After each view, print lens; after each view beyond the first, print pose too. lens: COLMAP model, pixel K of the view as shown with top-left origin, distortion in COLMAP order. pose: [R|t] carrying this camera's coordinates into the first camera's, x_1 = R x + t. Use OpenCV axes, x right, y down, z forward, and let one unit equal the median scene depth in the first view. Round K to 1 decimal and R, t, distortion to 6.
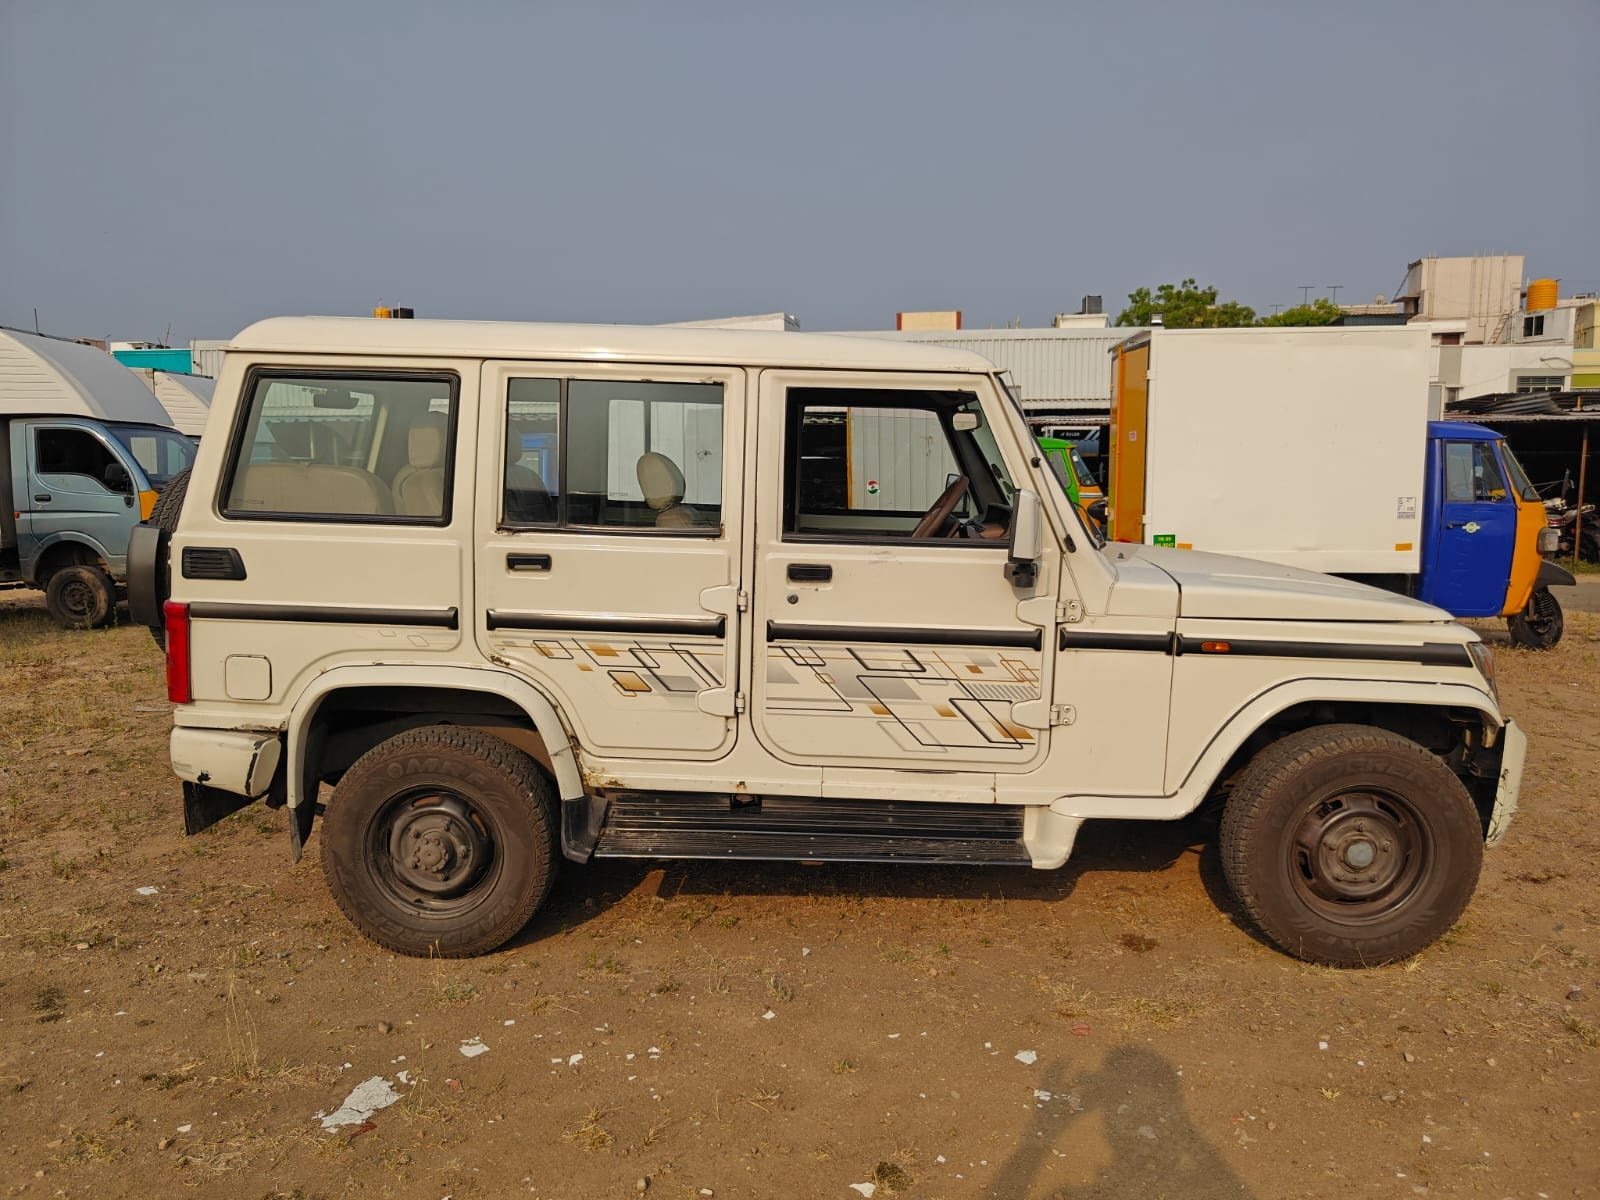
lens RADIAL K [[1154.6, 0, 807.6], [0, 1154.6, 604.8], [0, 0, 1]] dist [0.008071, -0.012655]
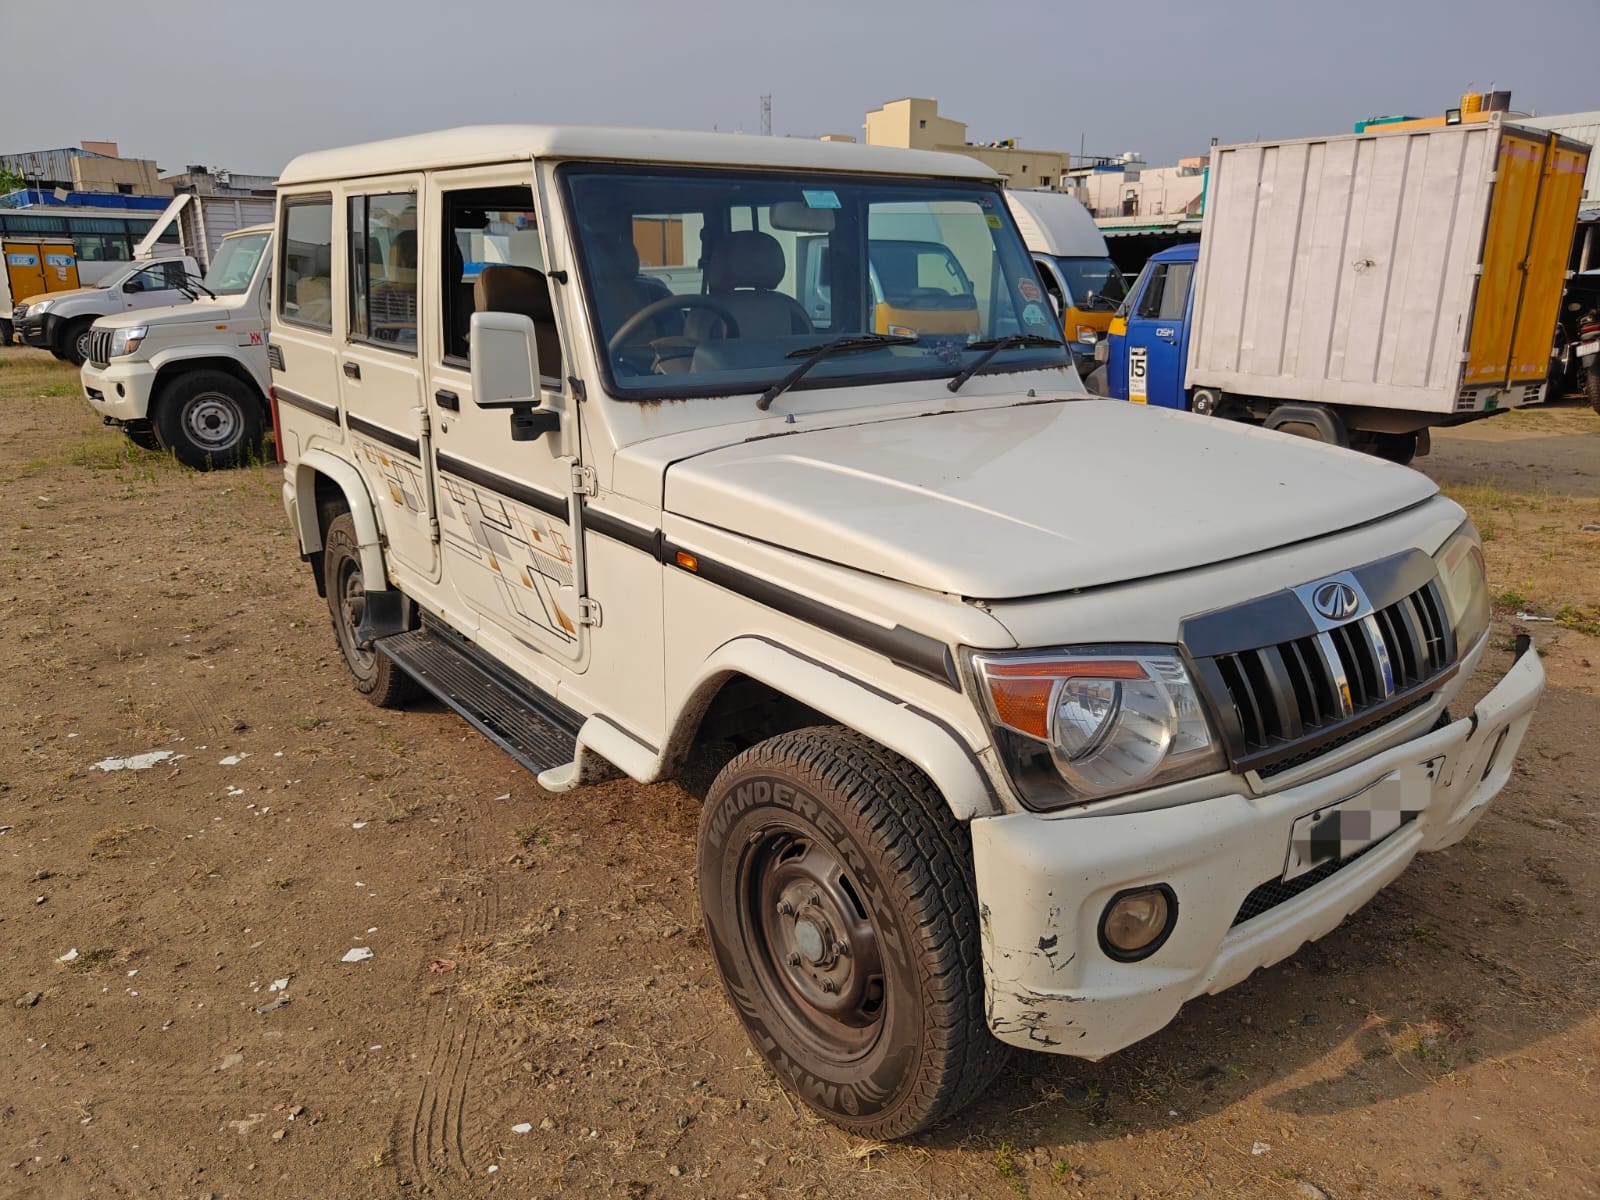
lens RADIAL K [[1154.6, 0, 793.8], [0, 1154.6, 607.8], [0, 0, 1]] dist [0.008071, -0.012655]
pose [[0.627057, 0.214987, -0.748719, 0.886529], [-0.096466, 0.975194, 0.199226, -0.076072], [0.772977, -0.052701, 0.632241, 0.610392]]
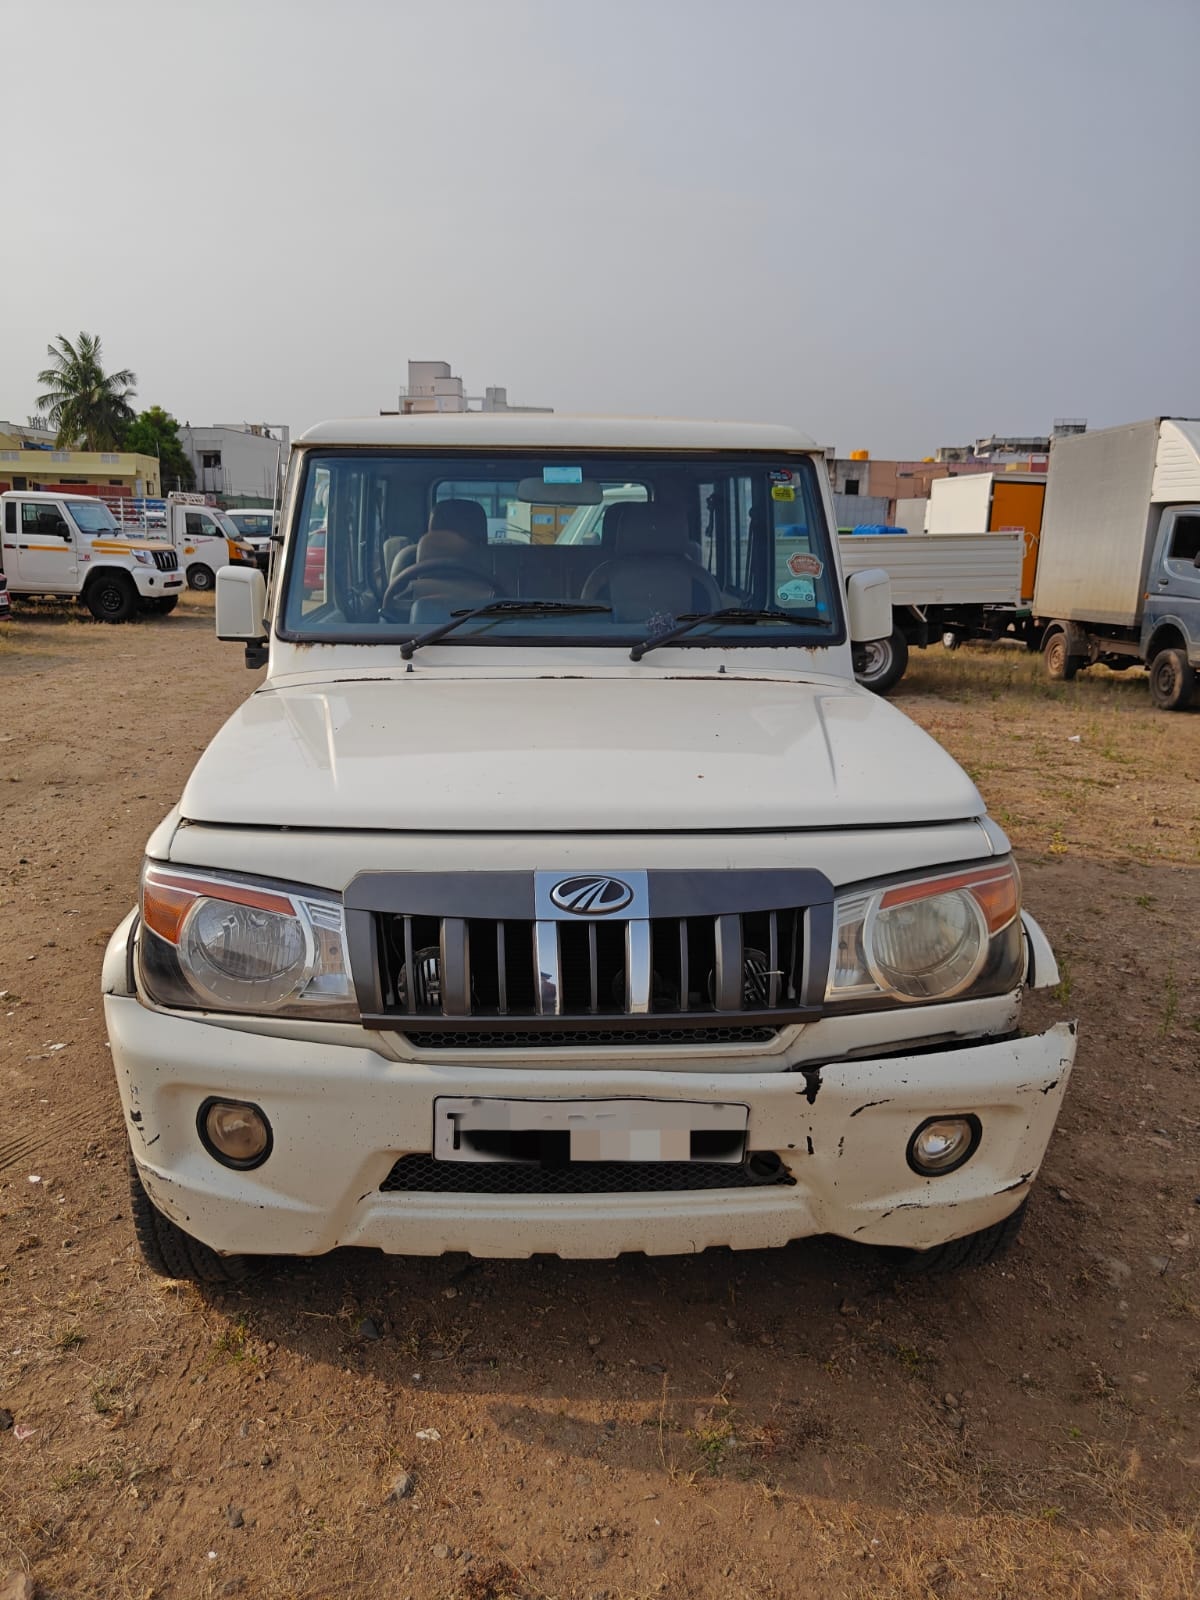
lens RADIAL K [[1154.6, 0, 589.3], [0, 1154.6, 797.3], [0, 0, 1]] dist [0.008071, -0.012655]
pose [[0.083907, 0.224872, -0.970769, 1.152018], [-0.144640, 0.966635, 0.211413, -0.153181], [0.985920, 0.122673, 0.113633, 1.137740]]
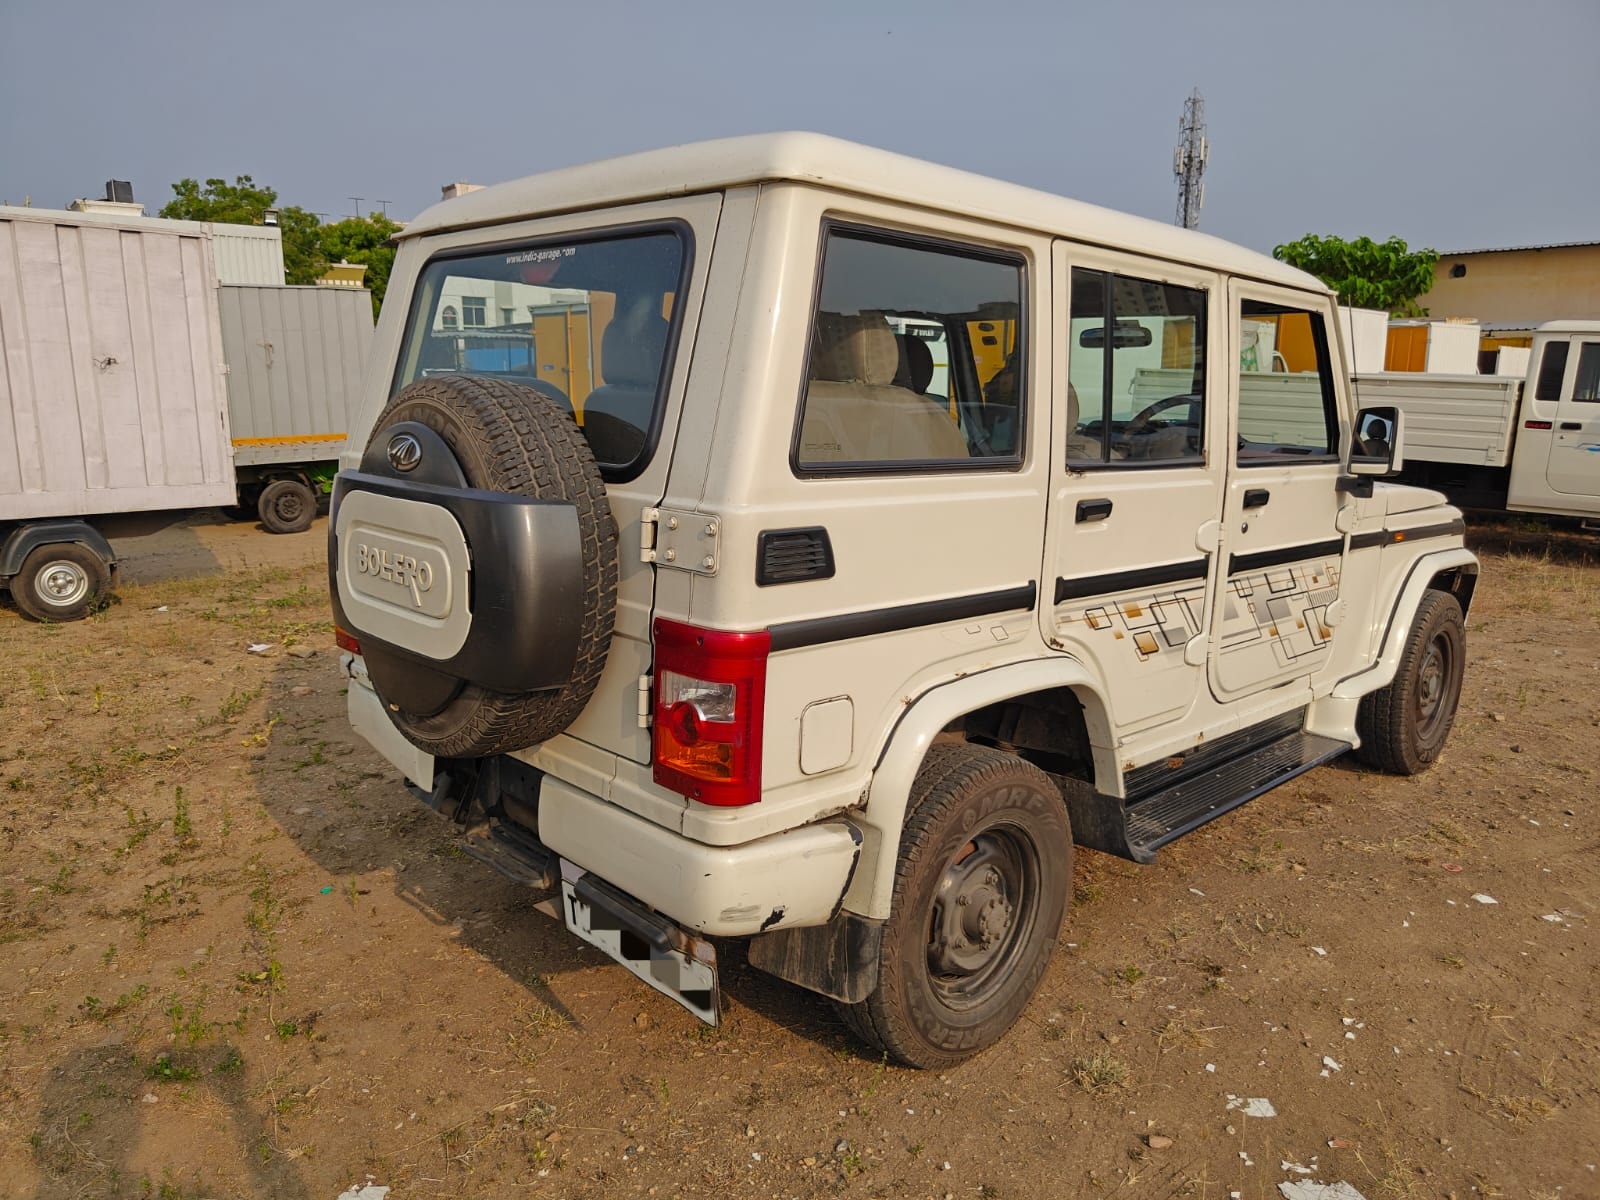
lens RADIAL K [[1154.6, 0, 805.6], [0, 1154.6, 605.5], [0, 0, 1]] dist [0.008071, -0.012655]
pose [[0.694912, -0.135183, 0.706274, -0.923288], [0.084063, 0.990708, 0.106914, -0.072257], [-0.714164, -0.014925, 0.699819, 0.587928]]
